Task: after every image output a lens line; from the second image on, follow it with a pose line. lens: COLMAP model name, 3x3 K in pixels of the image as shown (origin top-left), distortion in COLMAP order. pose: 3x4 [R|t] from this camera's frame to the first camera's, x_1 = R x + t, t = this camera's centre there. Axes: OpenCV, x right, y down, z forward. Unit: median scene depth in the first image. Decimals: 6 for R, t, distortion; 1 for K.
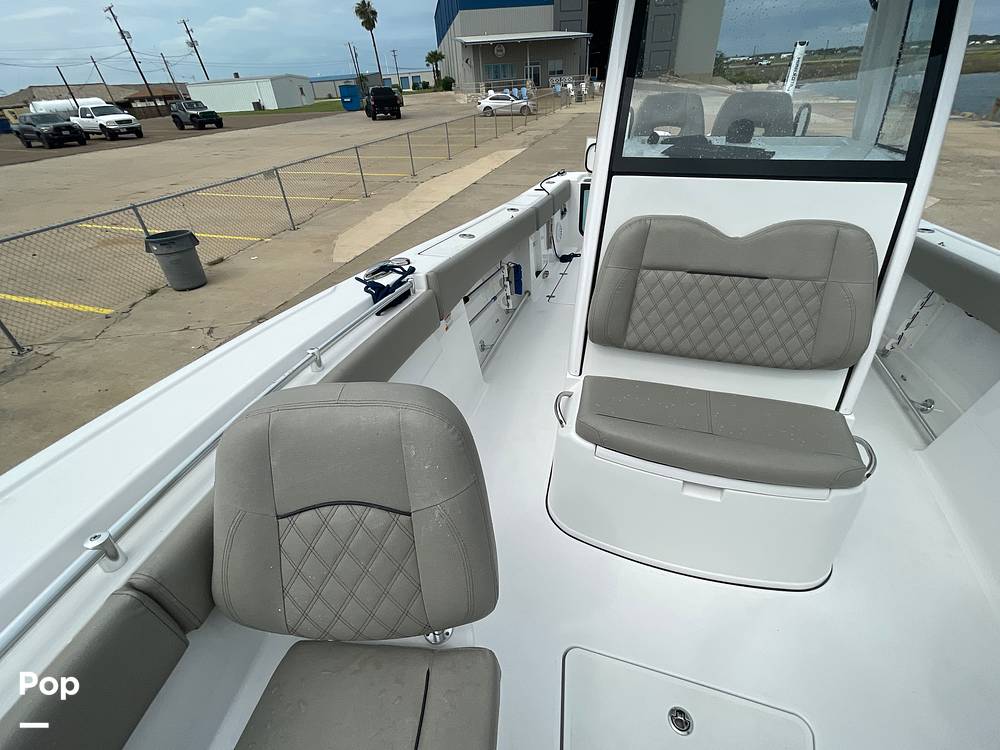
lens RADIAL K [[446.8, 0, 500.3], [0, 446.8, 378.9], [0, 0, 1]] dist [-0.010319, 0.005305]
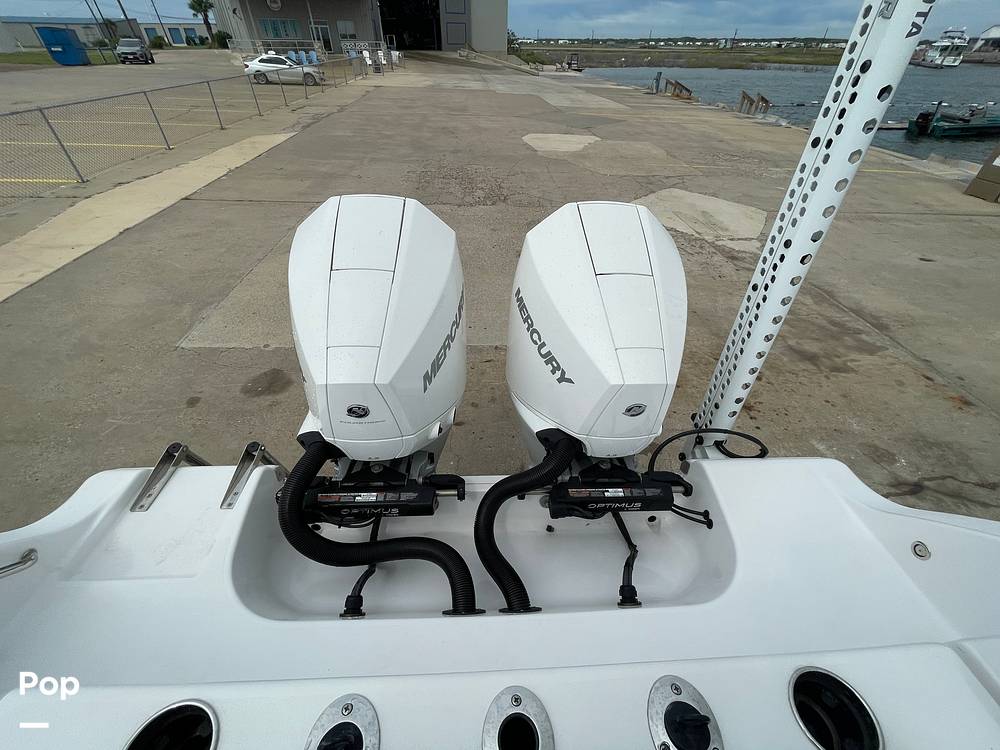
lens RADIAL K [[405.1, 0, 500.6], [0, 405.1, 376.3], [0, 0, 1]] dist [-0.002722, 0.000162]
pose [[0.932298, -0.172414, 0.317952, 0.505375], [0.144520, 0.983423, 0.109514, -0.730529], [-0.331563, -0.056149, 0.941761, 1.156441]]
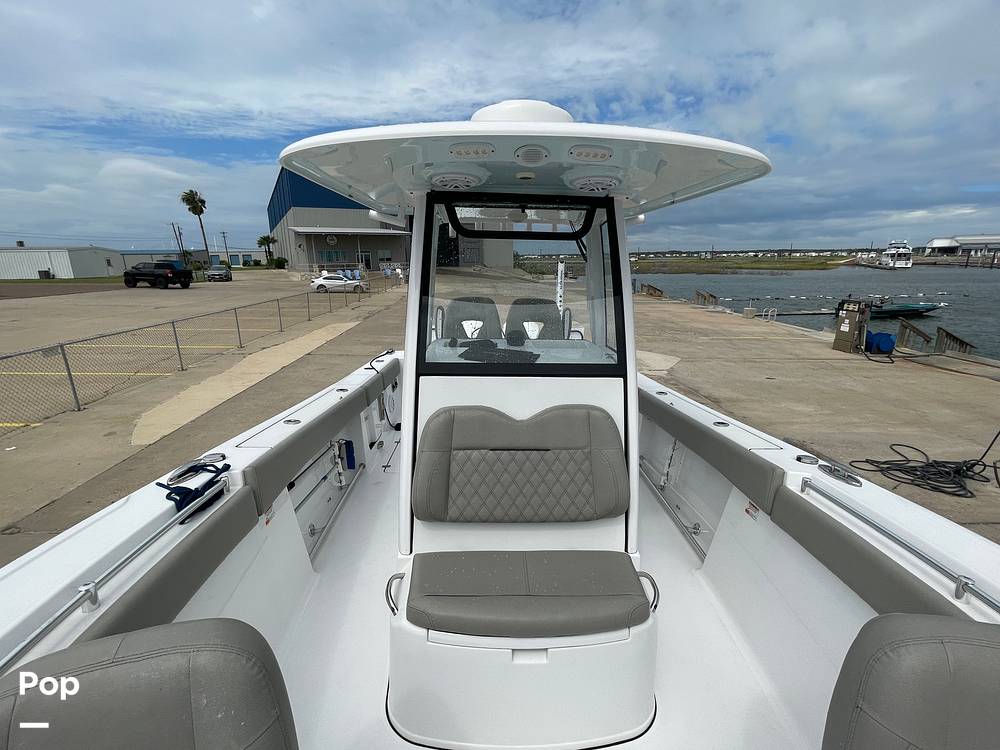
lens RADIAL K [[446.8, 0, 500.3], [0, 446.8, 378.9], [0, 0, 1]] dist [-0.010319, 0.005305]
pose [[0.939613, -0.039219, 0.339985, 0.022407], [0.151185, 0.938792, -0.309535, -0.020618], [-0.307035, 0.342244, 0.888031, -0.060208]]
